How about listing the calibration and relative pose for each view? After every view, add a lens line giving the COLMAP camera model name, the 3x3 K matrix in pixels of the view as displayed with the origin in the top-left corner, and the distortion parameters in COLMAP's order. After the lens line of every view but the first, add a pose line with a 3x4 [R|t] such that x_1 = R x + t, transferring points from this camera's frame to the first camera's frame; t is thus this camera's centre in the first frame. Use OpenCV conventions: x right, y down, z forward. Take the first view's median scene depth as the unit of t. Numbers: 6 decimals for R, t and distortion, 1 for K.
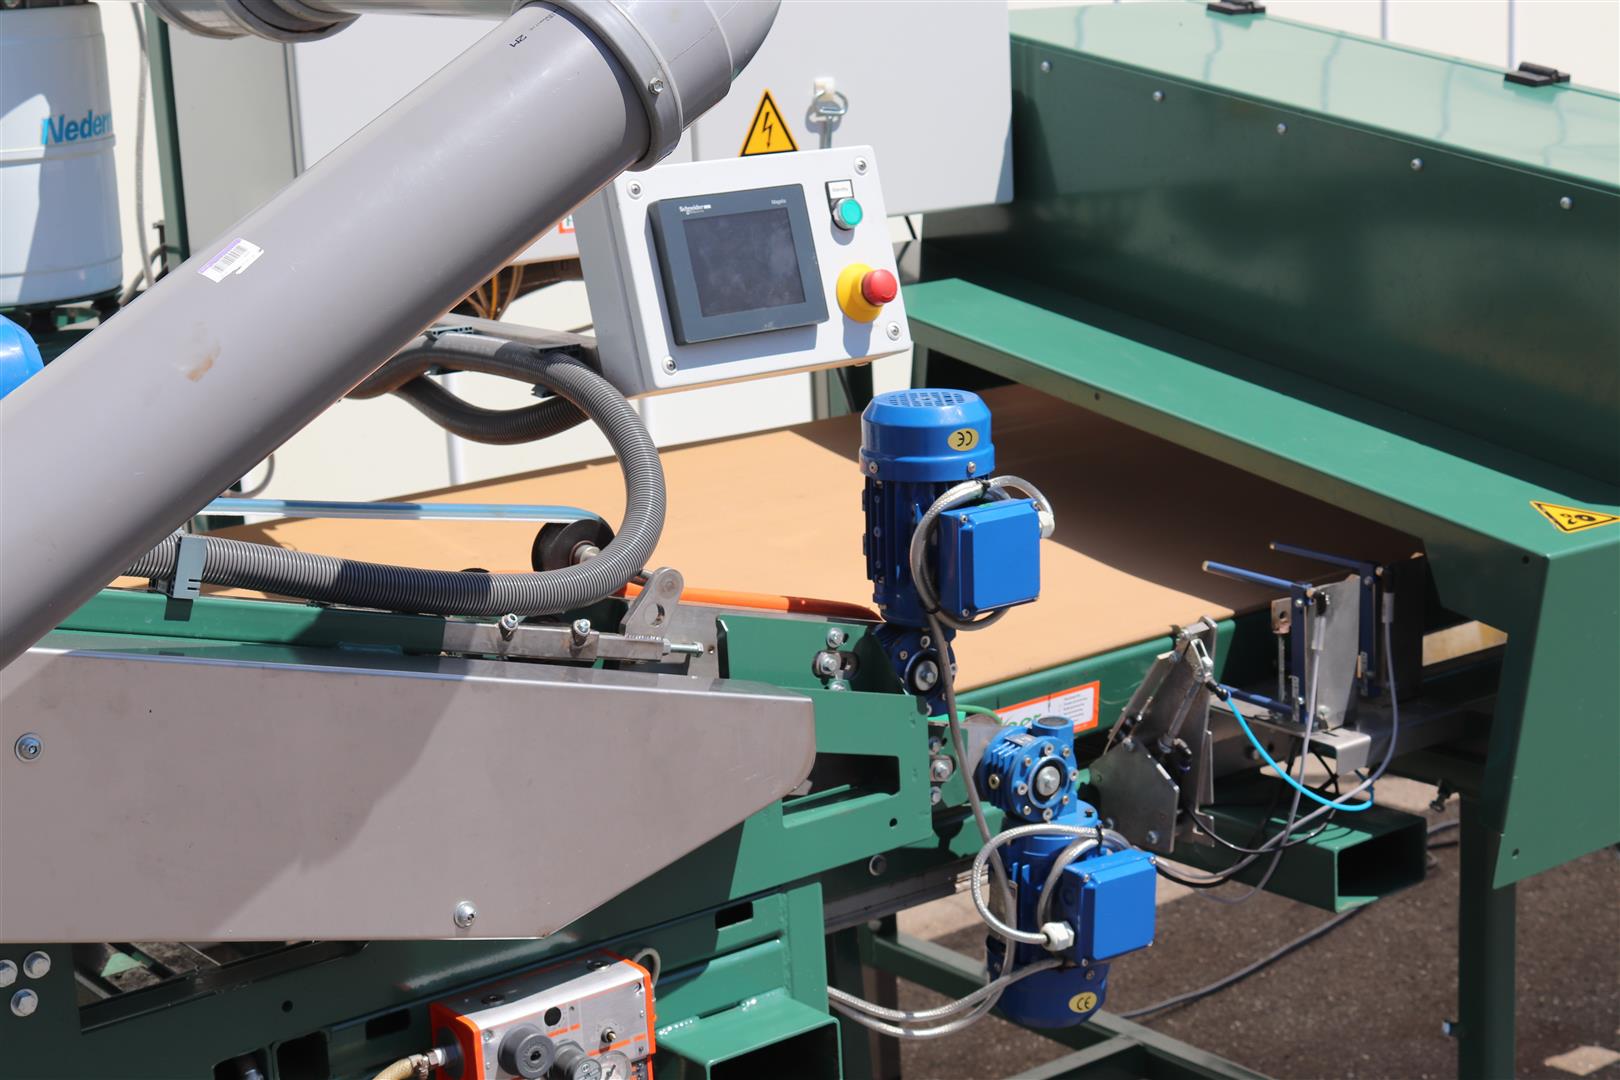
lens RADIAL K [[2675.2, 0, 746.6], [0, 2675.2, 539.5], [0, 0, 1]] dist [0.018472, 0.035559]
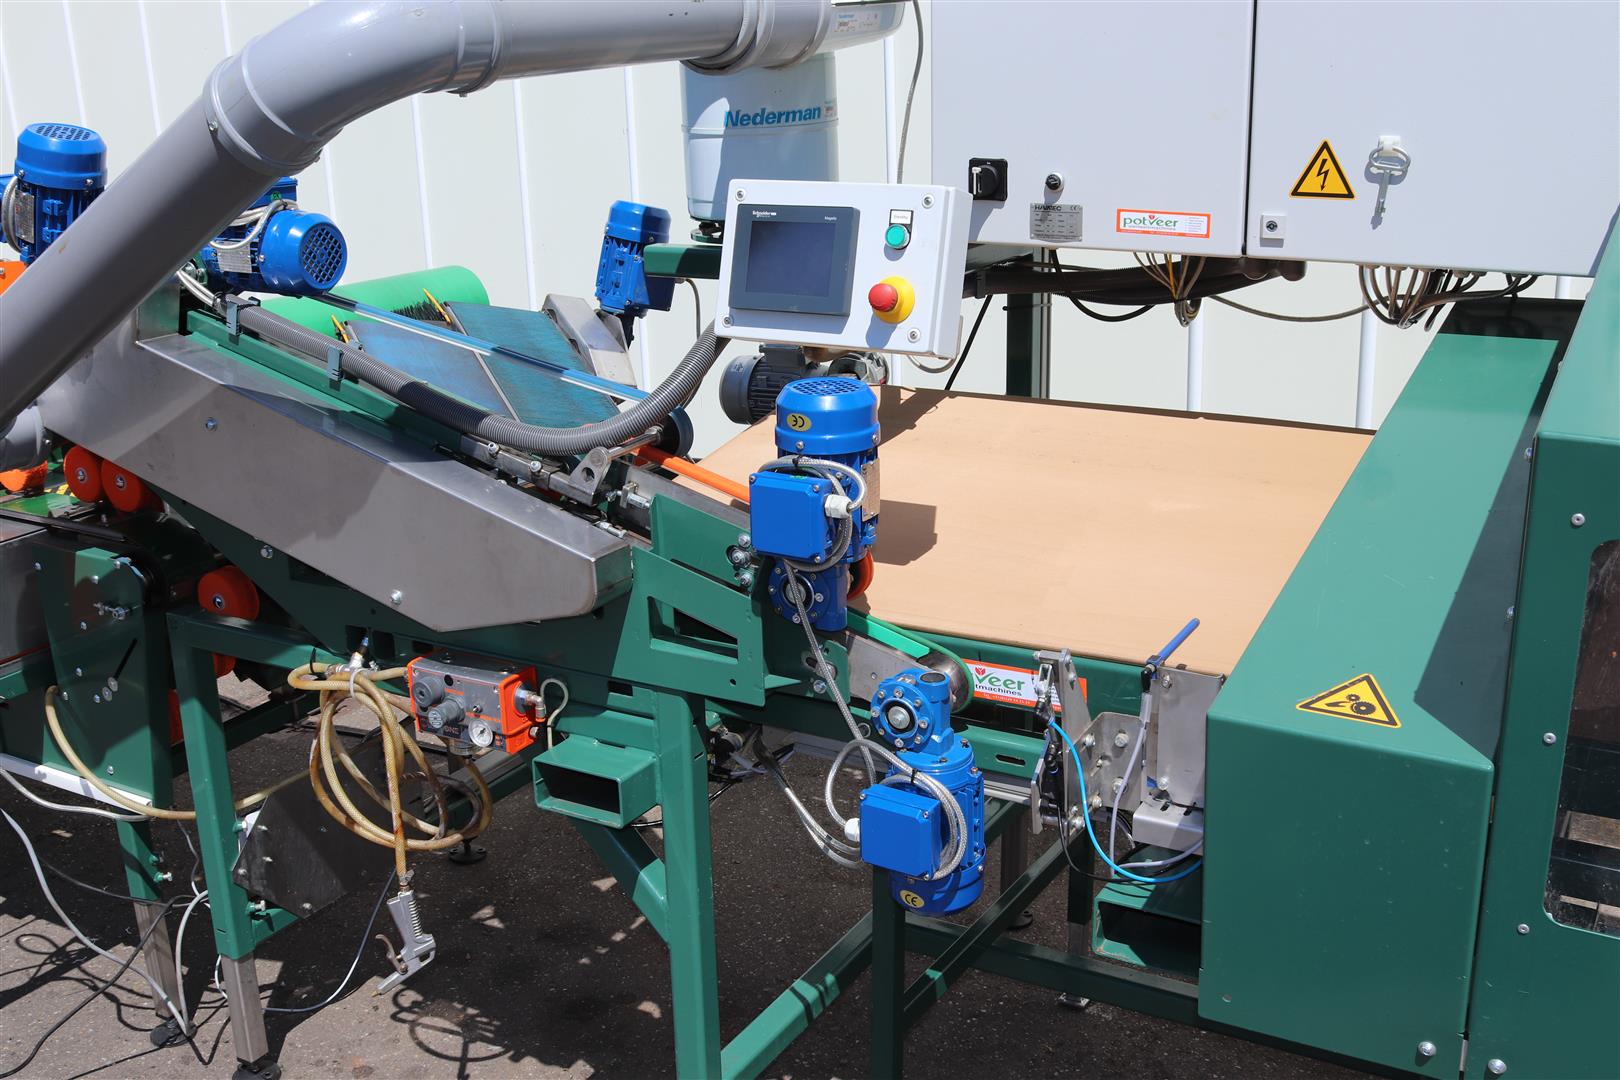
lens RADIAL K [[1675.6, 0, 810.0], [0, 1675.6, 540.0], [0, 0, 1]] dist [-0.118139, 0.112595]
pose [[0.397242, 0.305283, -0.865449, 0.744732], [-0.192307, 0.949802, 0.246769, -0.171330], [0.897339, 0.068405, 0.436009, 0.622777]]
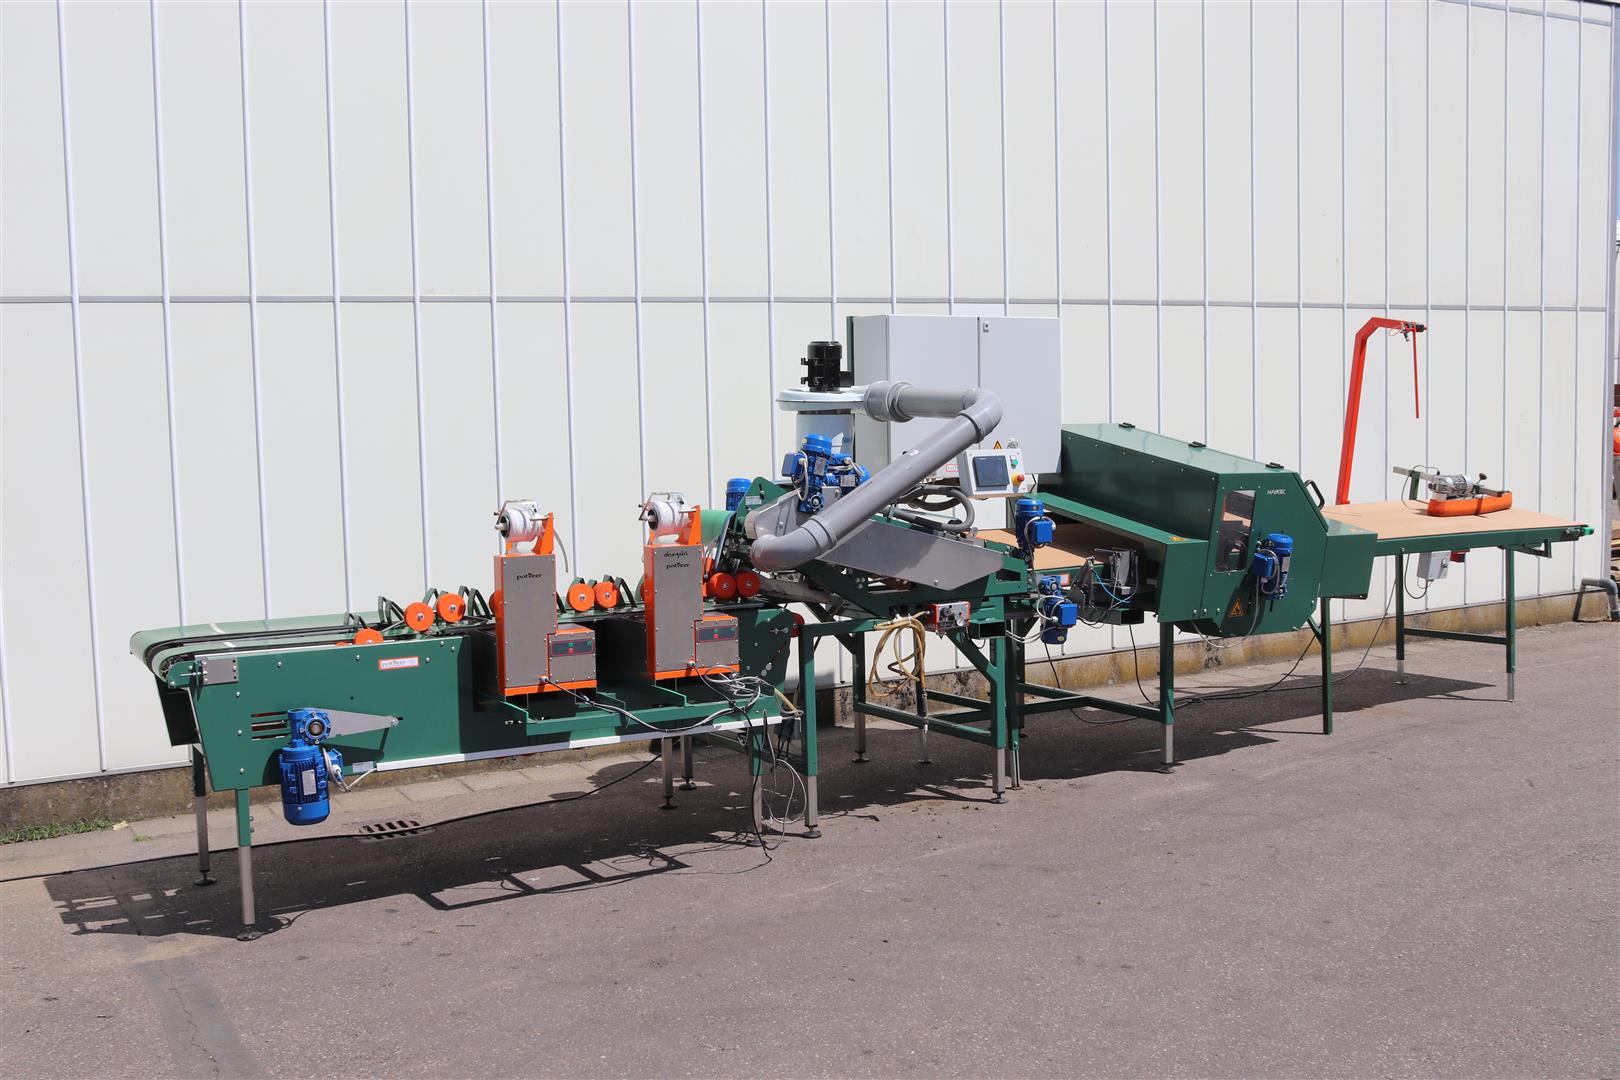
lens RADIAL K [[1733.1, 0, 810.0], [0, 1733.1, 540.0], [0, 0, 1]] dist [-0.082079, -0.002621]
pose [[0.994347, 0.040370, -0.098202, -0.015439], [-0.053018, 0.990121, -0.129806, 0.419852], [0.091992, 0.134279, 0.986664, -1.981531]]
